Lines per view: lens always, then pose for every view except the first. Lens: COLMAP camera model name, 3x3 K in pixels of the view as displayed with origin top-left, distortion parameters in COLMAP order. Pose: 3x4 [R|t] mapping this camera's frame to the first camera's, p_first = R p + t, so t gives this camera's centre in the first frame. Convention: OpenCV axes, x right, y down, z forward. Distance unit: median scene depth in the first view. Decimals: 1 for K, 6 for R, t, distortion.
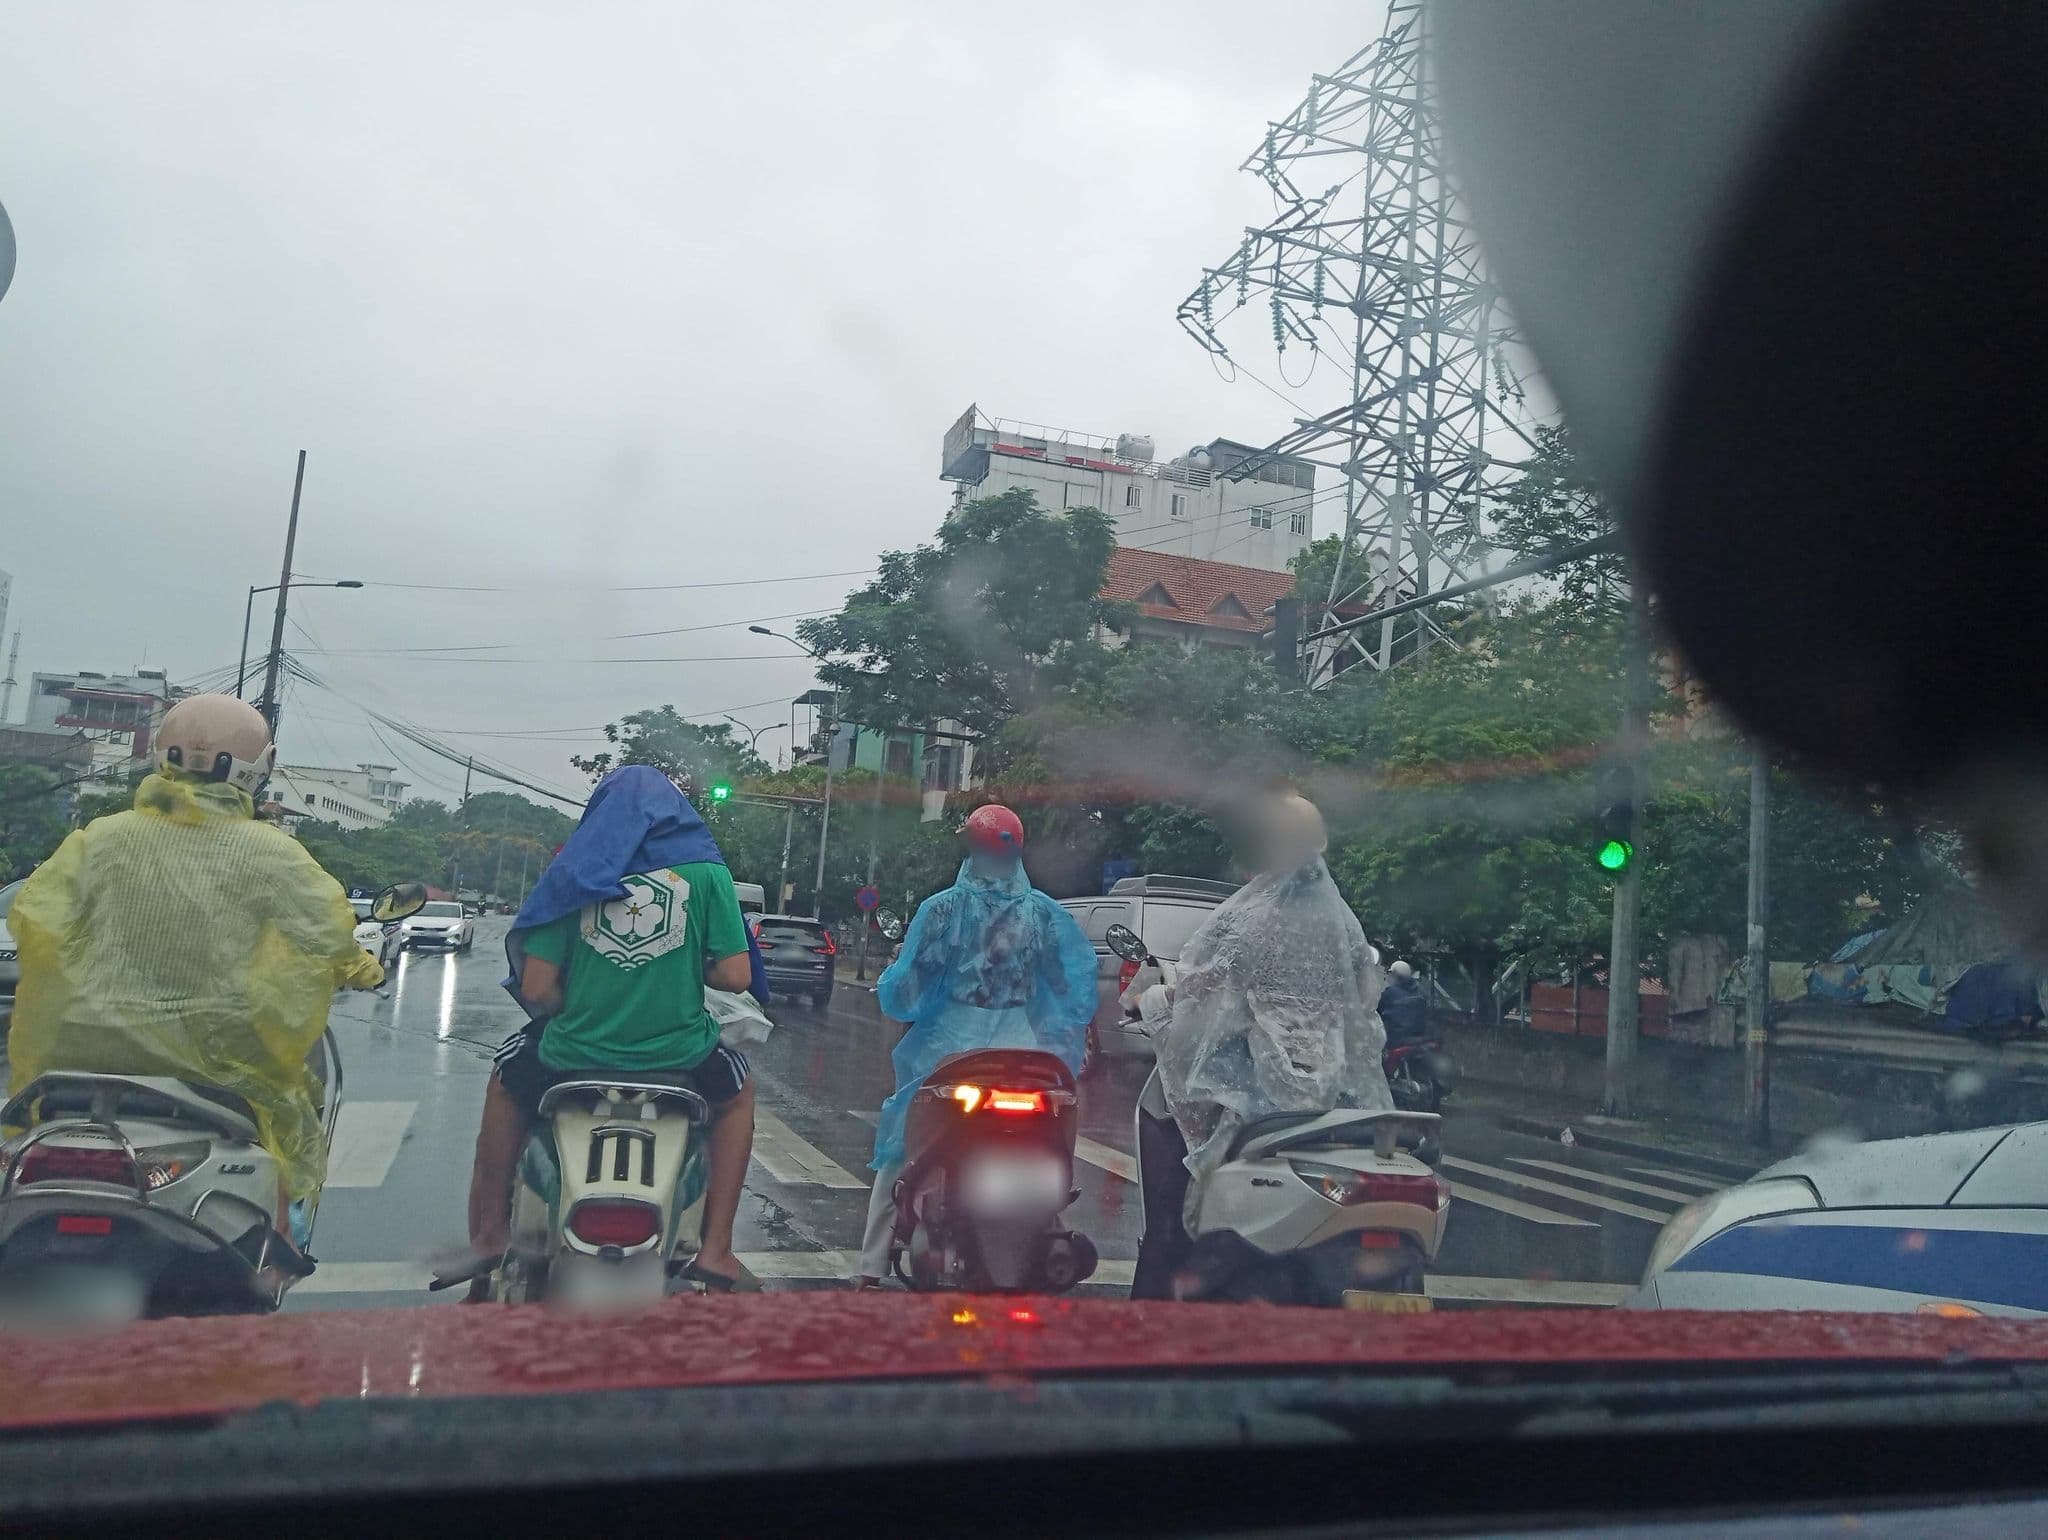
lens RADIAL K [[1556.8, 0, 1024.0], [0, 1556.8, 770.0], [0, 0, 1]] dist [-0.006447, -0.002371]
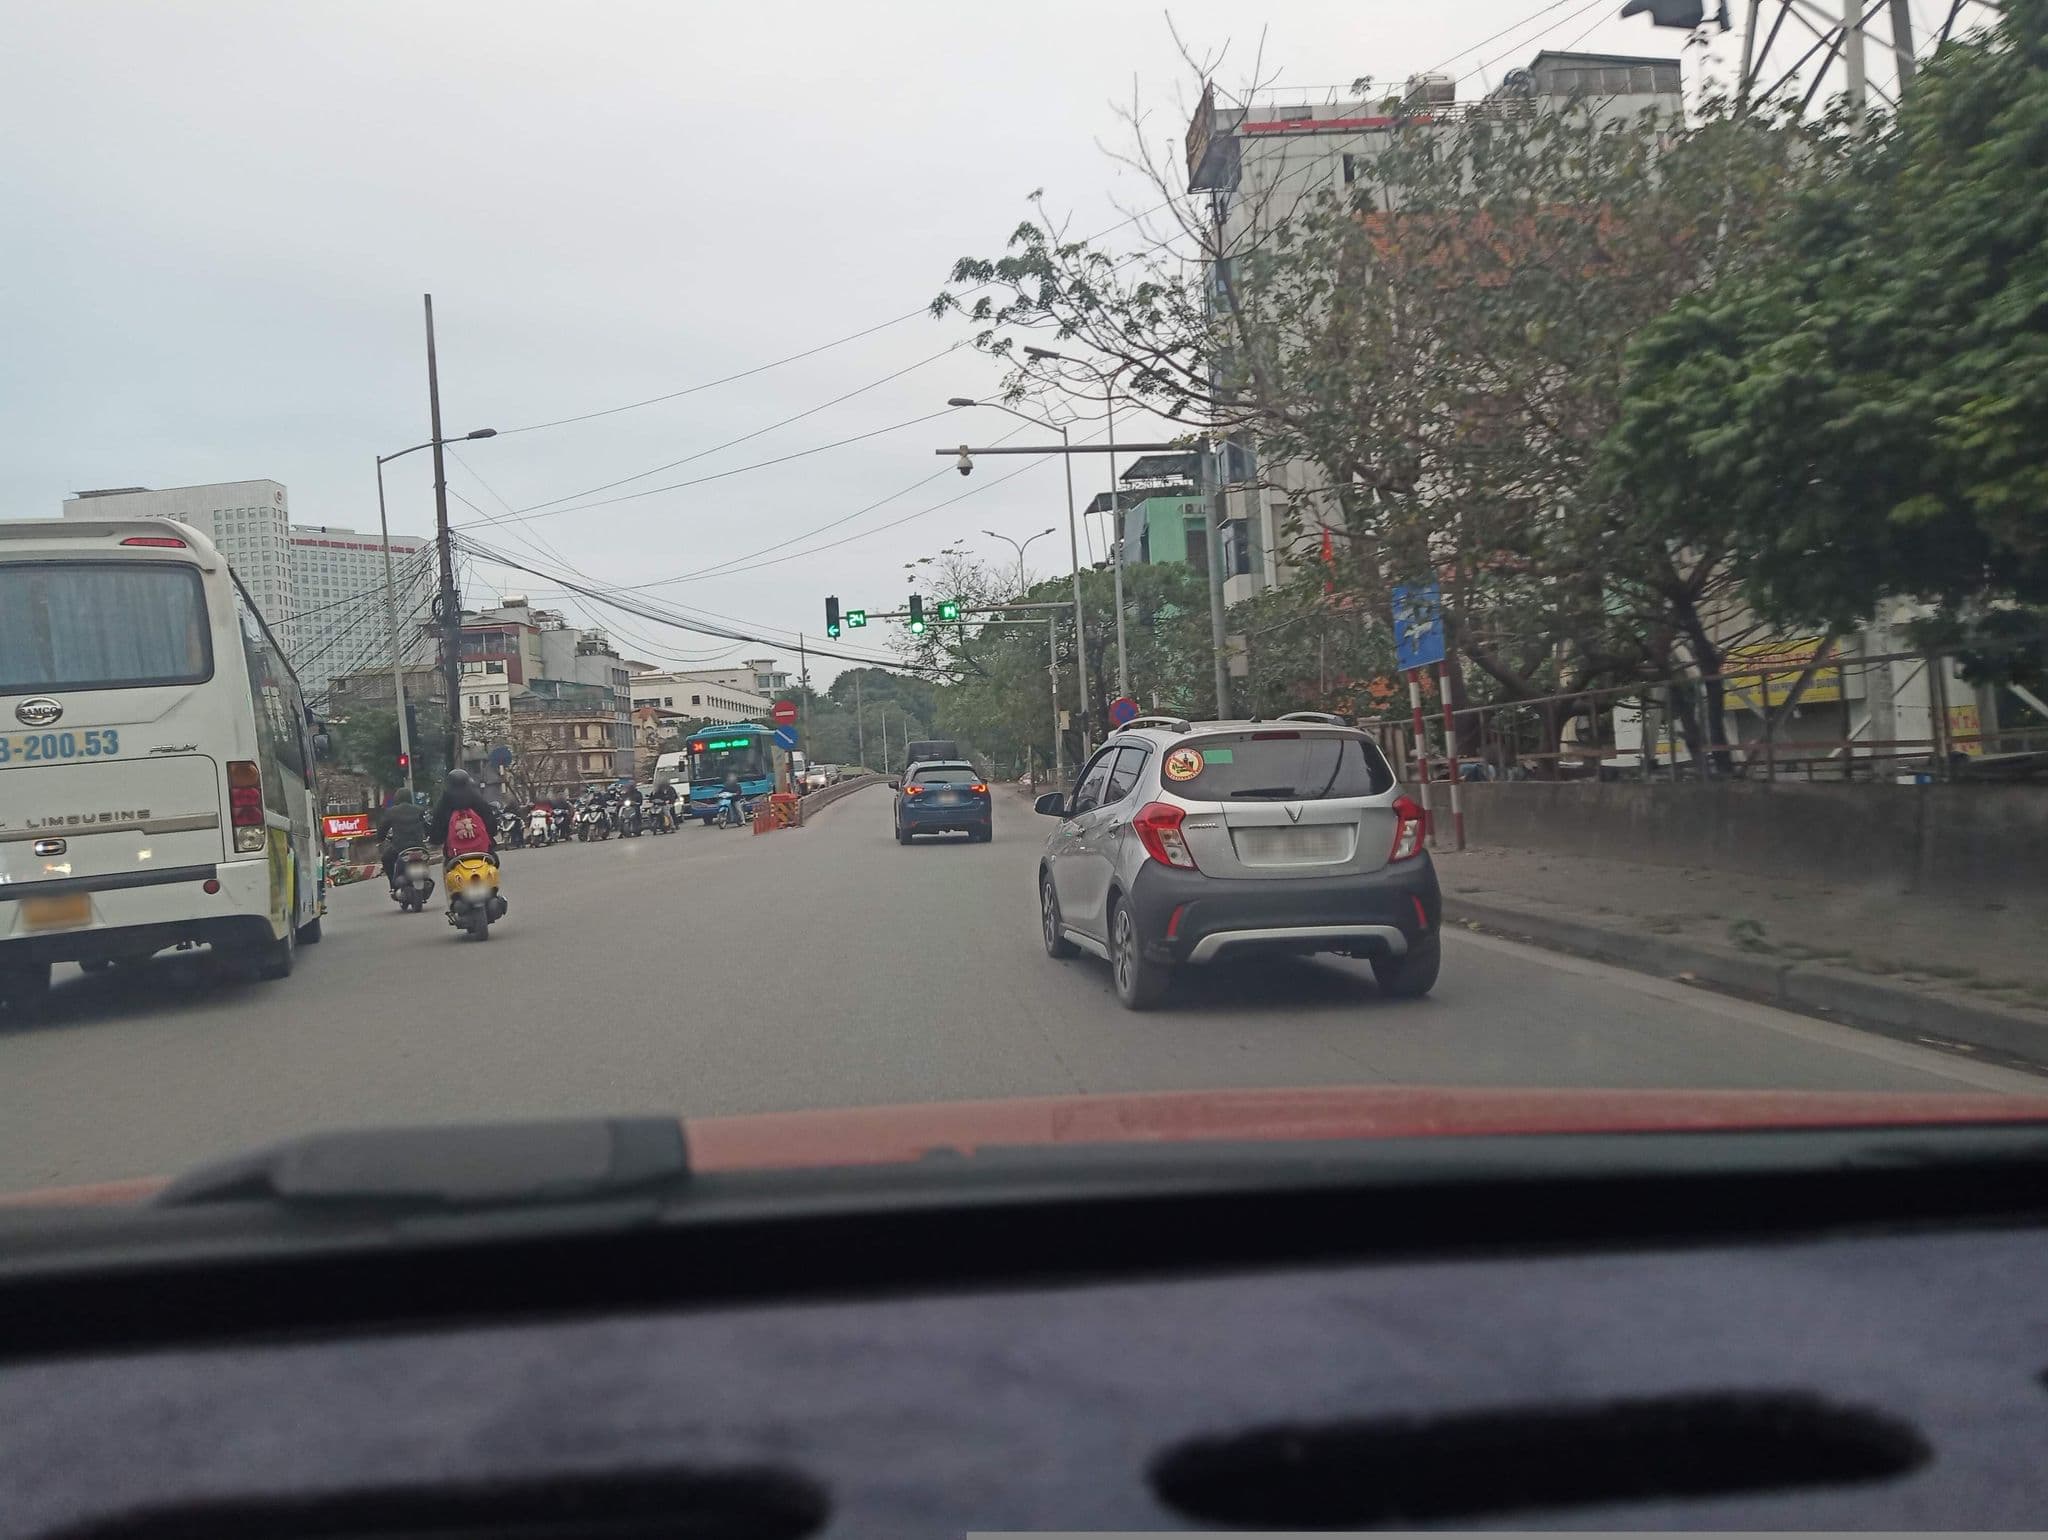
lens RADIAL K [[1457.5, 0, 1024.0], [0, 1457.5, 770.0], [0, 0, 1]] dist [0.007222, 0.005007]
pose [[0.956859, -0.128717, -0.260484, 0.024015], [0.156936, 0.983452, 0.090519, 0.025968], [0.244522, -0.127493, 0.961225, 0.211201]]
